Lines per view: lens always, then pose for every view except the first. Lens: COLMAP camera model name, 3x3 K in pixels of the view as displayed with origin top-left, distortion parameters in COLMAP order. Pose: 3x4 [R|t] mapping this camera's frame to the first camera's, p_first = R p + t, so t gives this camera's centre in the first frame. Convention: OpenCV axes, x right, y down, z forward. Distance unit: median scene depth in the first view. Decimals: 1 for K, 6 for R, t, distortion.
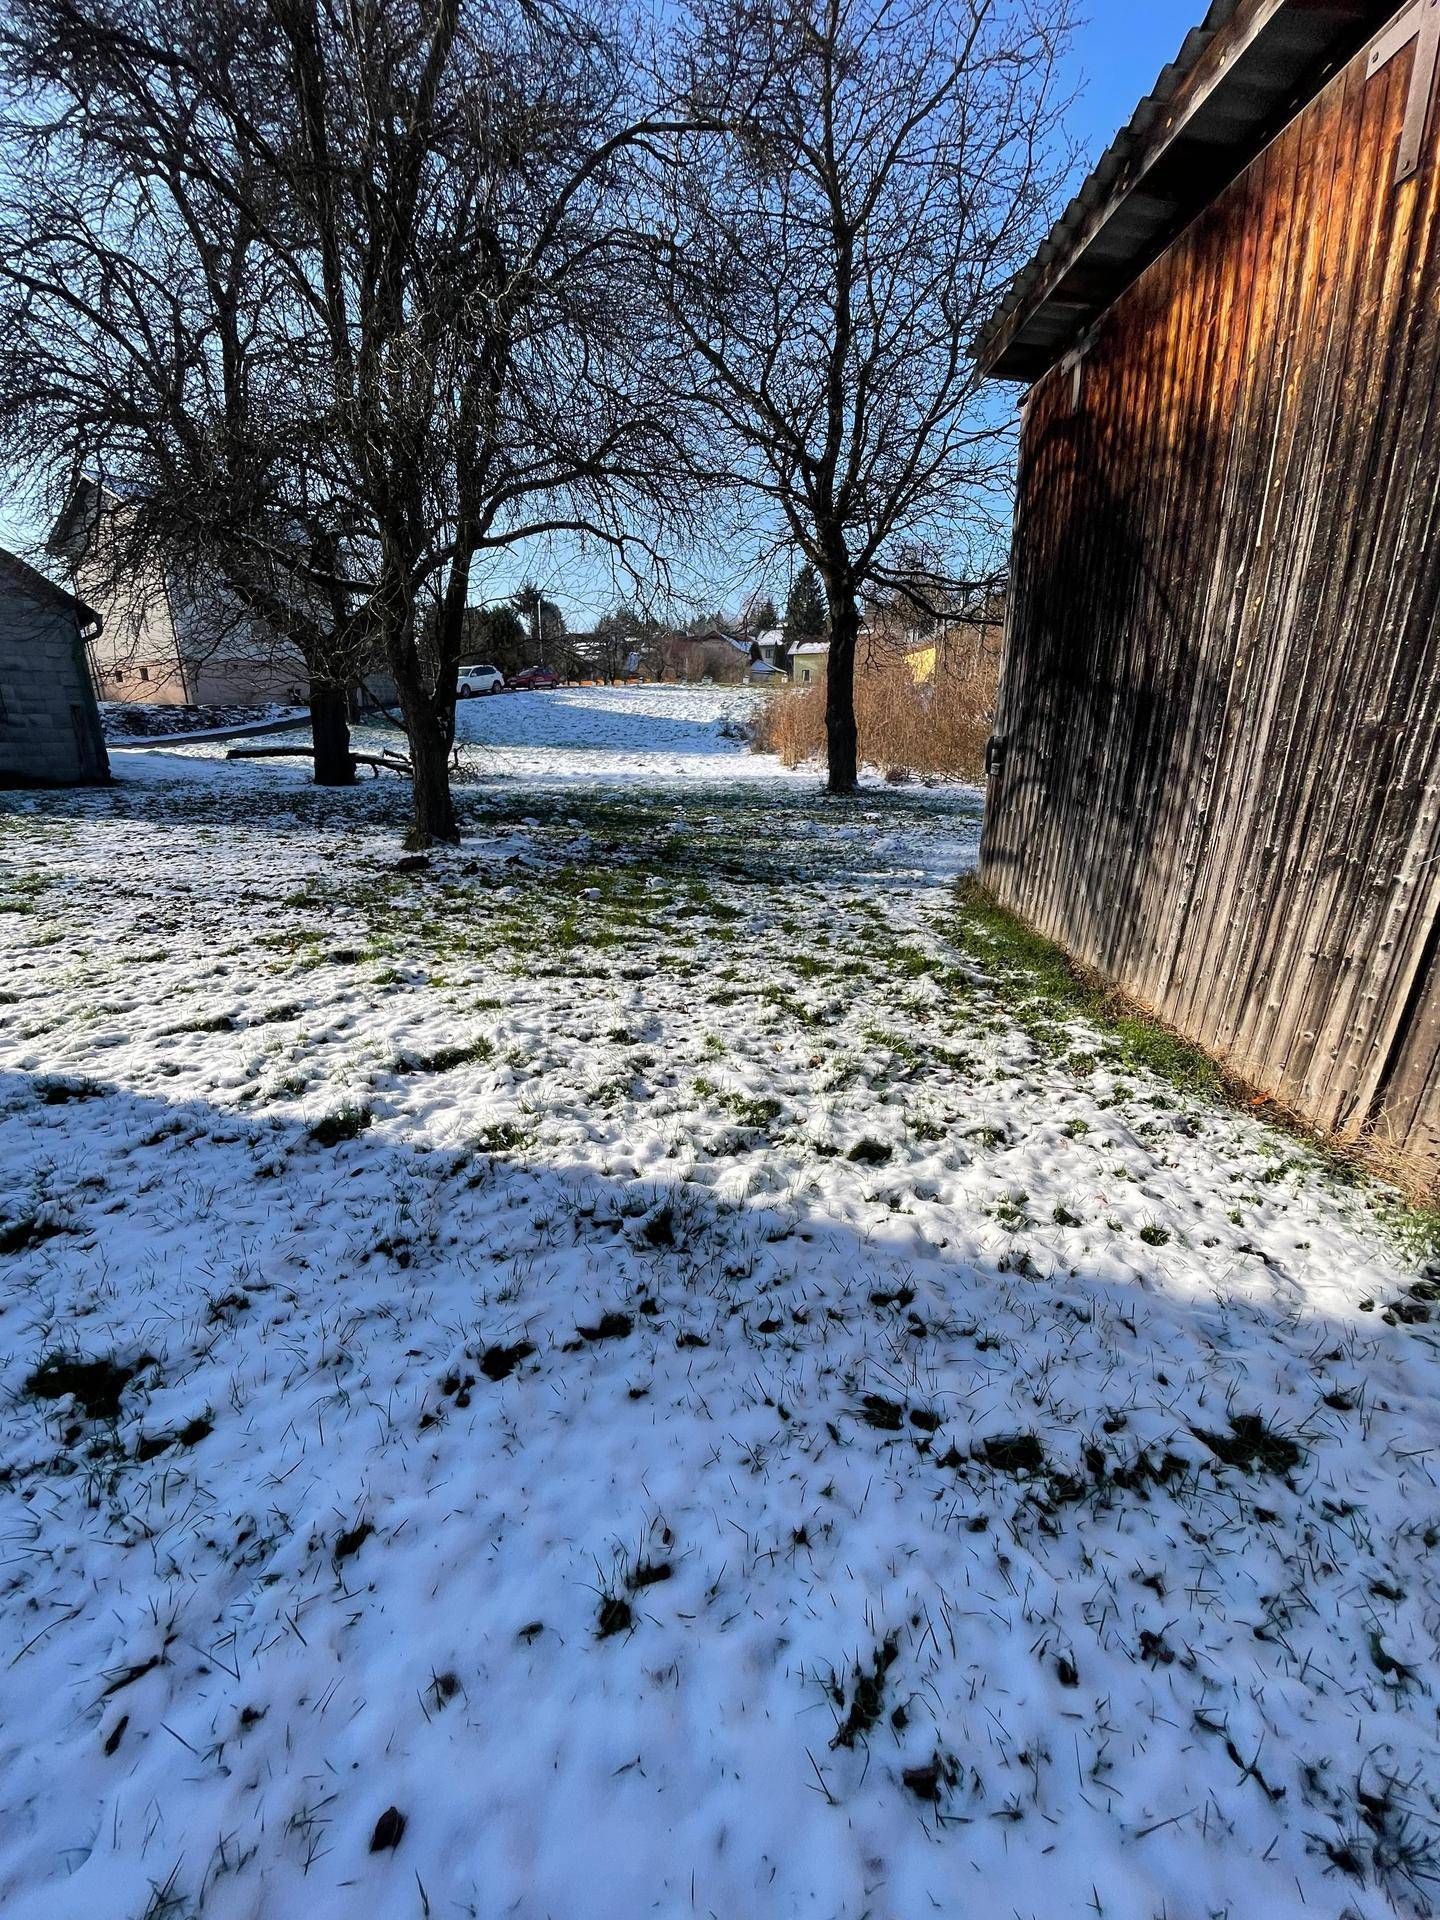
lens RADIAL K [[773.5, 0, 710.2], [0, 773.5, 960.5], [0, 0, 1]] dist [-0.006688, 0.001139]
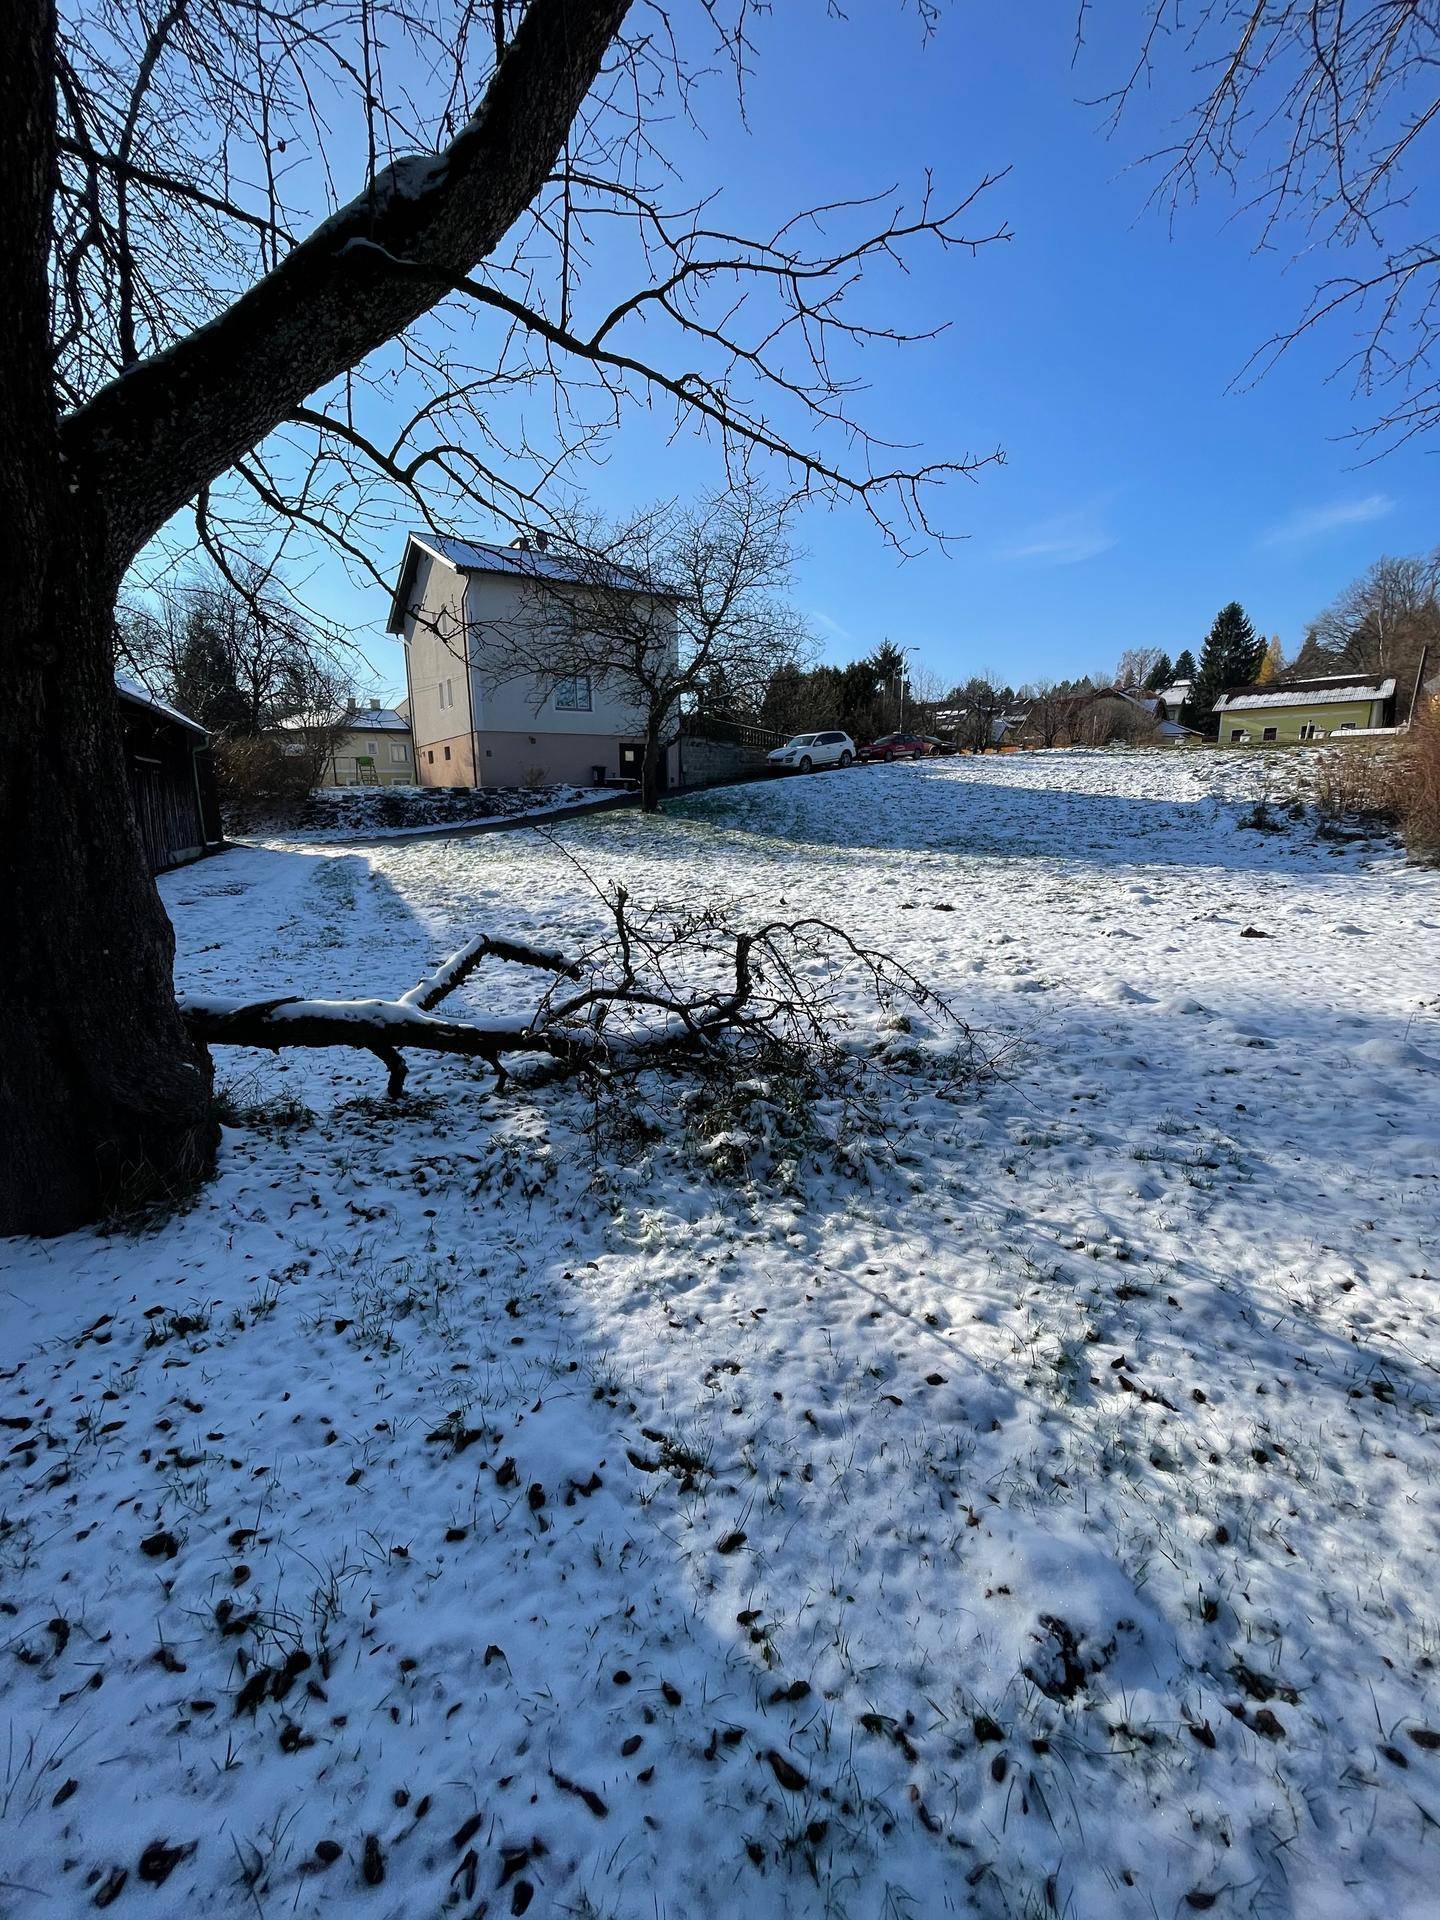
lens RADIAL K [[773.5, 0, 706.6], [0, 773.5, 956.8], [0, 0, 1]] dist [-0.006688, 0.001139]
pose [[0.914509, 0.070278, -0.398414, -0.741829], [-0.108142, 0.991426, -0.073345, -0.785379], [0.389843, 0.110160, 0.914269, 2.386440]]
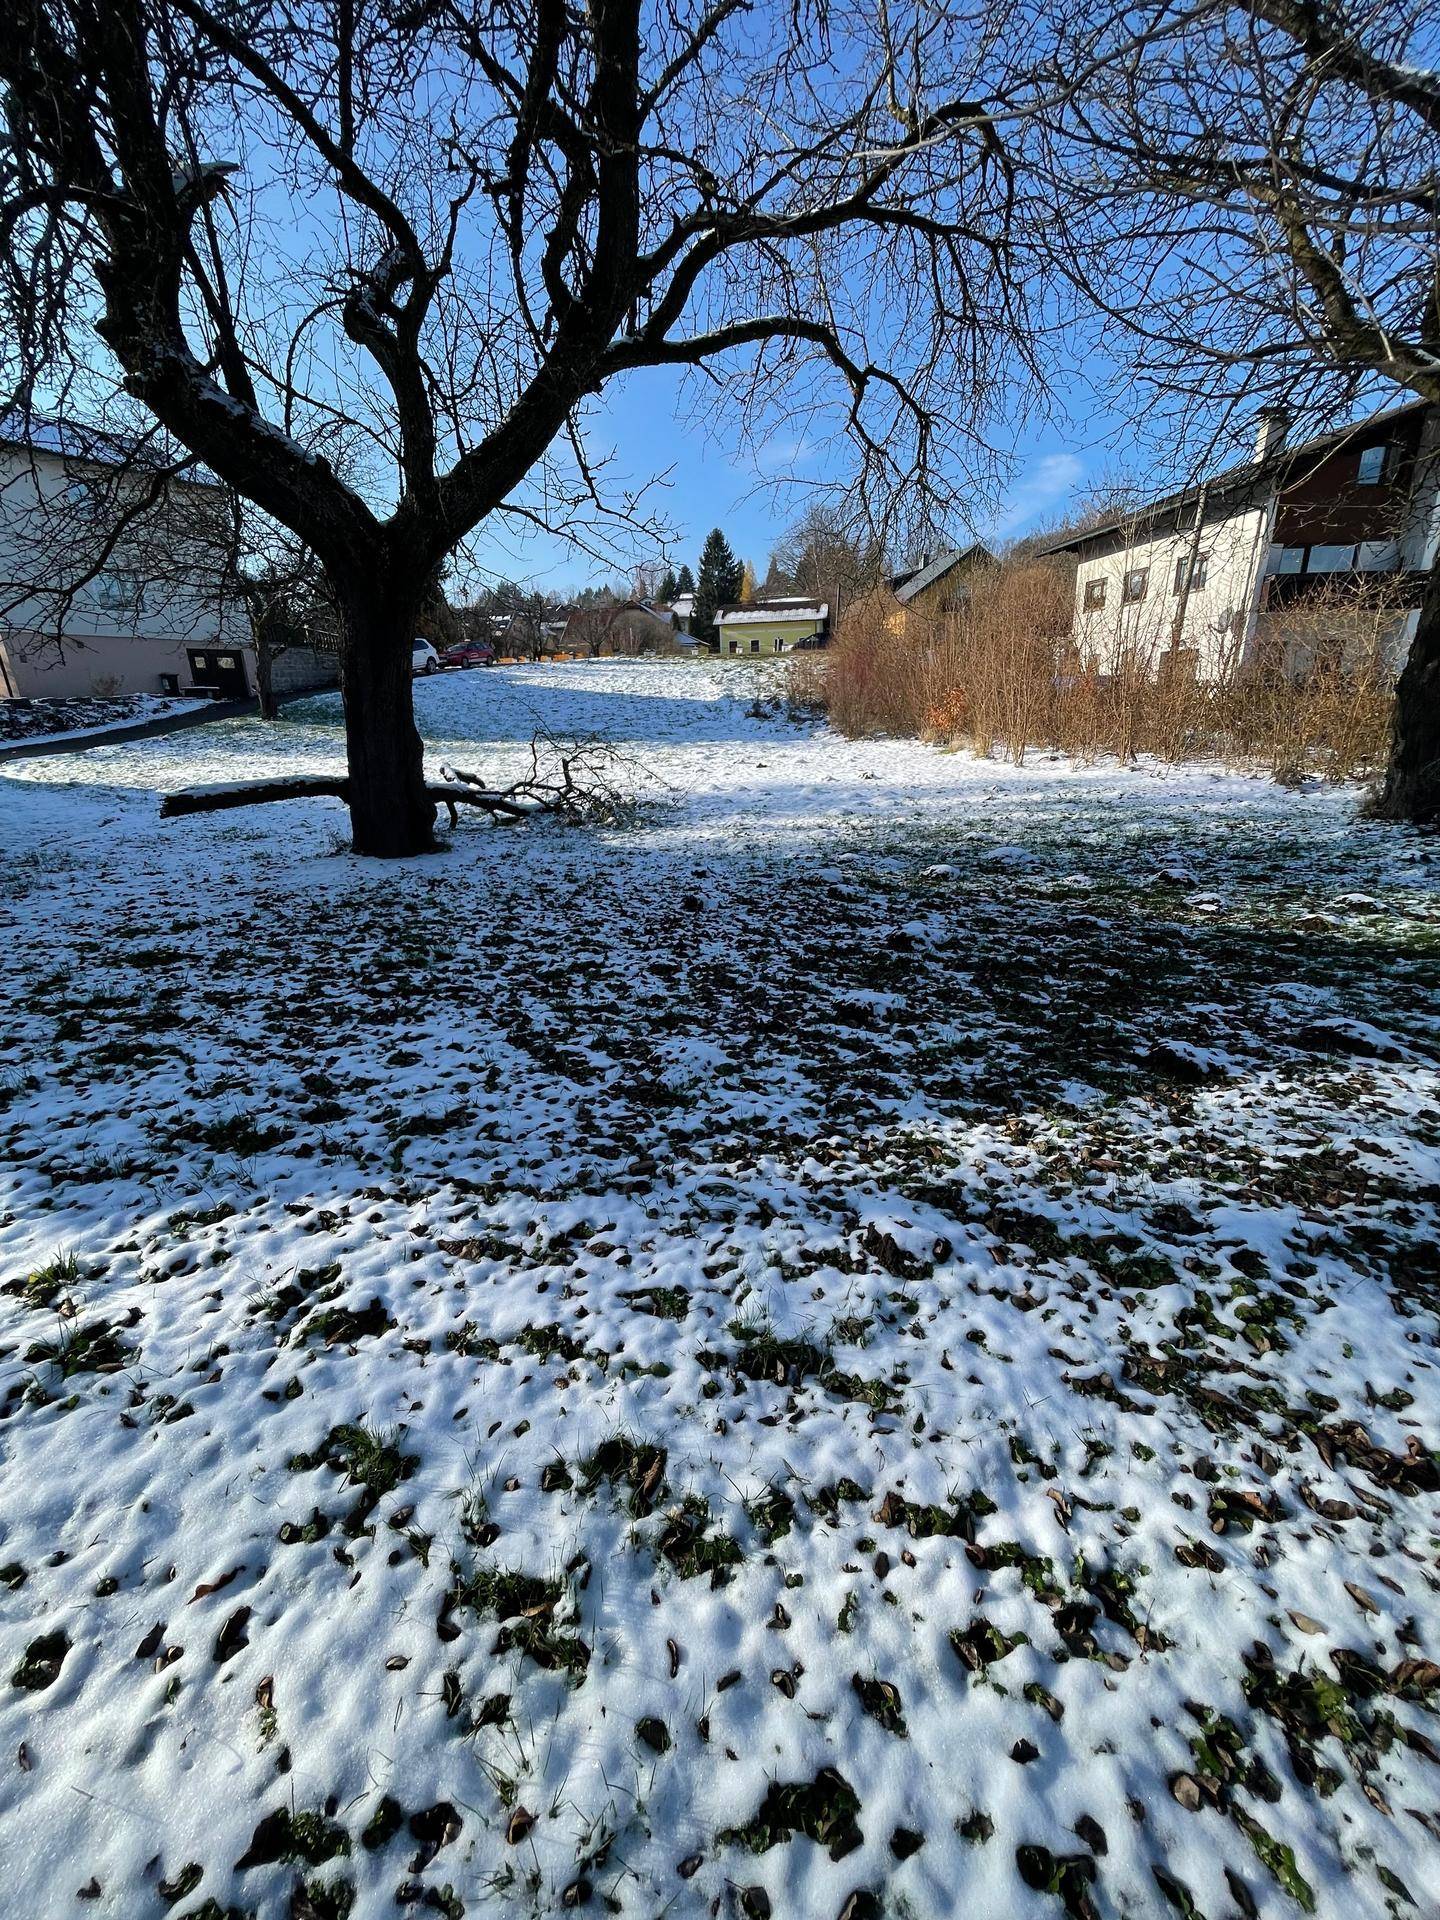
lens RADIAL K [[773.5, 0, 712.5], [0, 773.5, 961.5], [0, 0, 1]] dist [-0.006688, 0.001139]
pose [[0.988928, -0.075020, 0.128040, -0.969148], [0.071377, 0.996909, 0.032818, -0.442563], [-0.130107, -0.023316, 0.991226, 1.344300]]
